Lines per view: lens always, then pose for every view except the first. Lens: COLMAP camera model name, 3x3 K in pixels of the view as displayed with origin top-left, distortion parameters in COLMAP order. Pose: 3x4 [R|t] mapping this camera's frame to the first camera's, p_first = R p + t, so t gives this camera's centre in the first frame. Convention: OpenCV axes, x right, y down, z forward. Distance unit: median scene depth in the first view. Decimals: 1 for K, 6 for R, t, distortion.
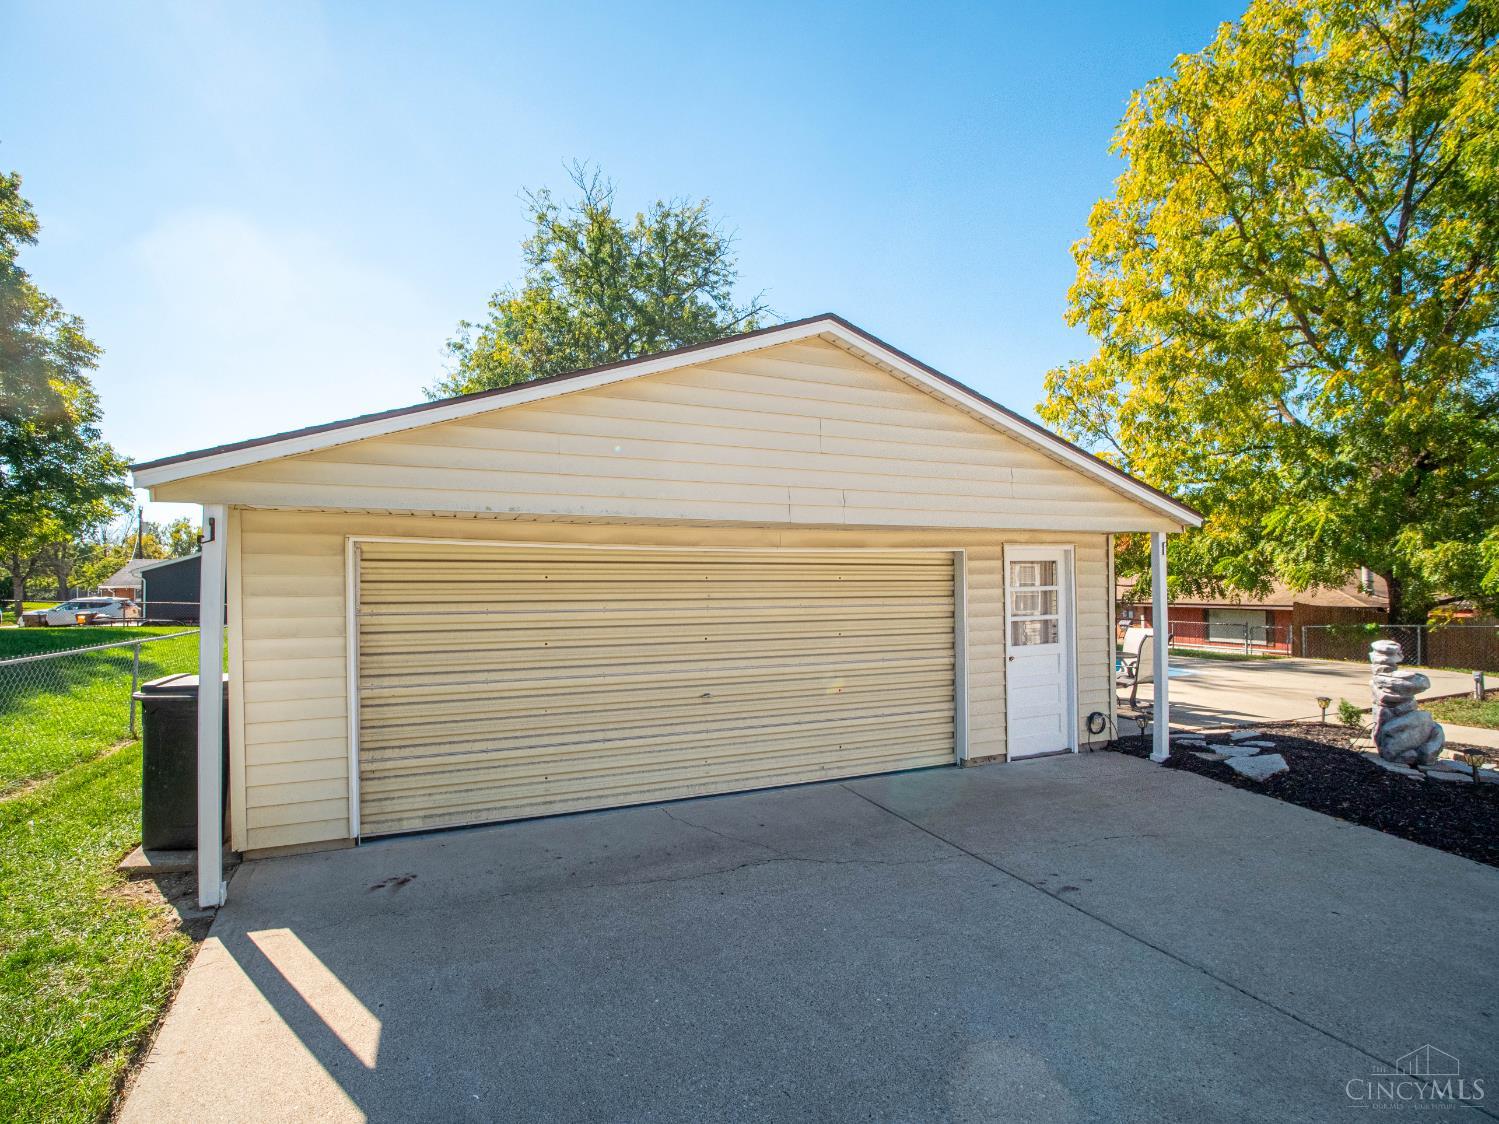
lens RADIAL K [[685.7, 0, 737.0], [0, 685.7, 575.3], [0, 0, 1]] dist [-0.013522, -0.000477]
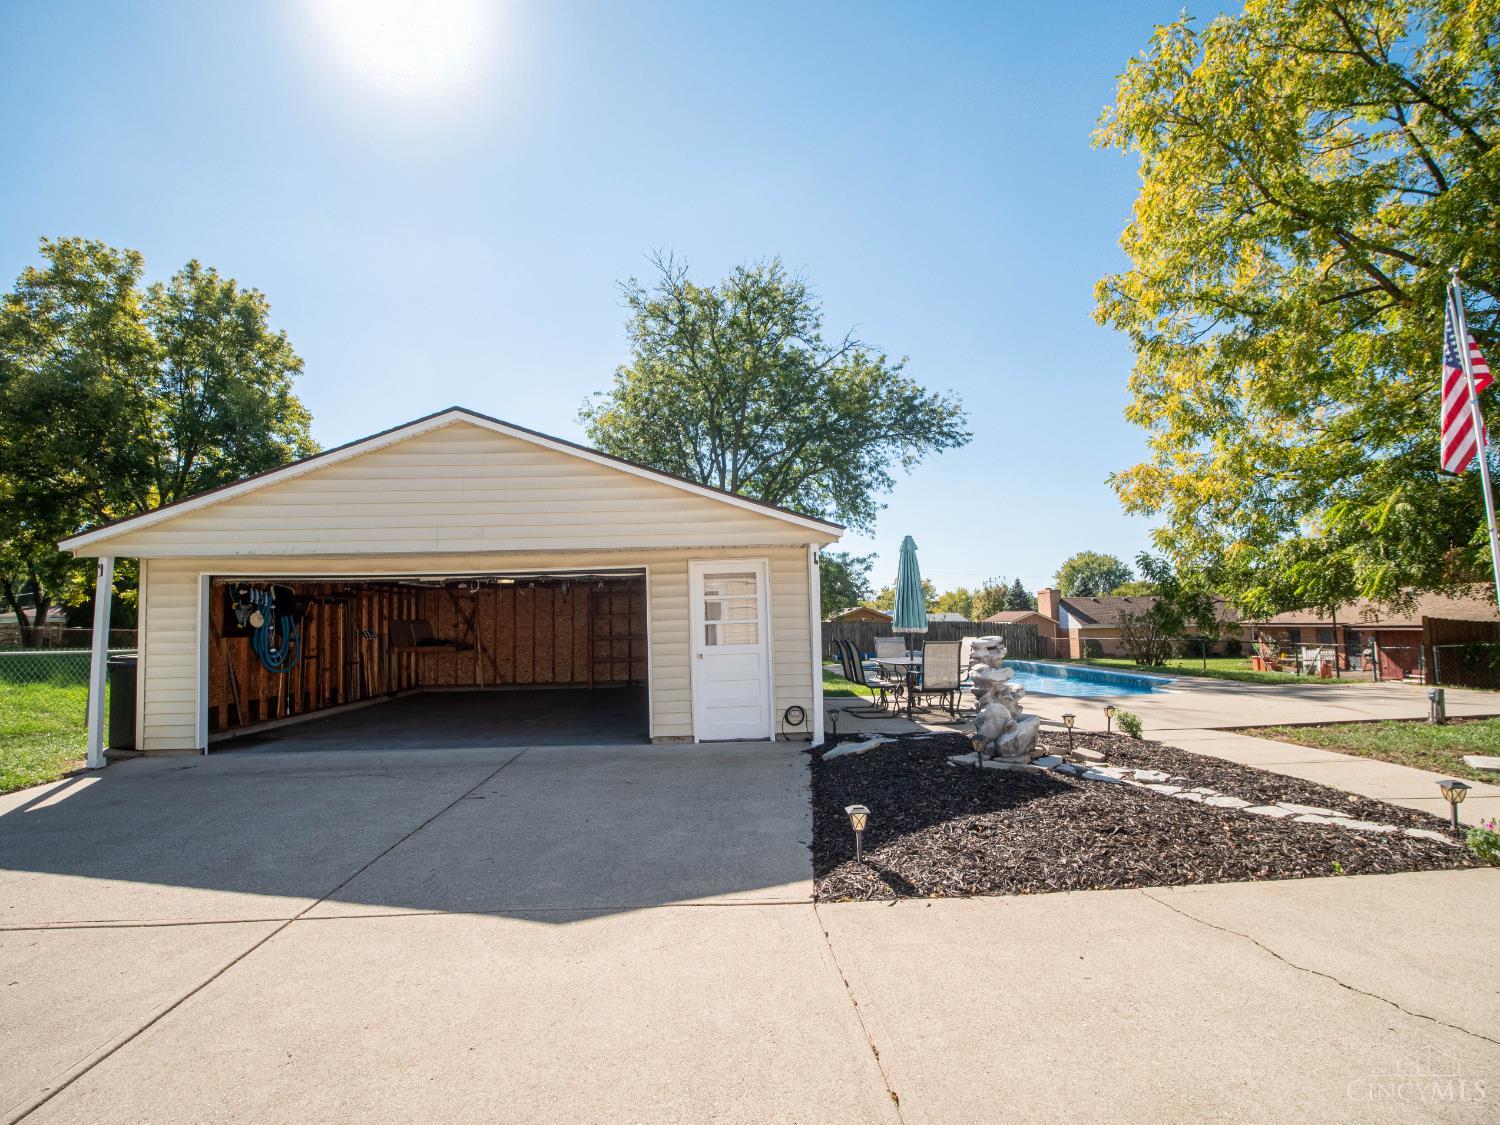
lens RADIAL K [[695.4, 0, 737.6], [0, 695.4, 567.1], [0, 0, 1]] dist [-0.014186, -0.000463]
pose [[0.940063, -0.041177, -0.338507, 0.841237], [0.020404, 0.997696, -0.064699, 0.045411], [0.340391, 0.053914, 0.938737, -0.115554]]
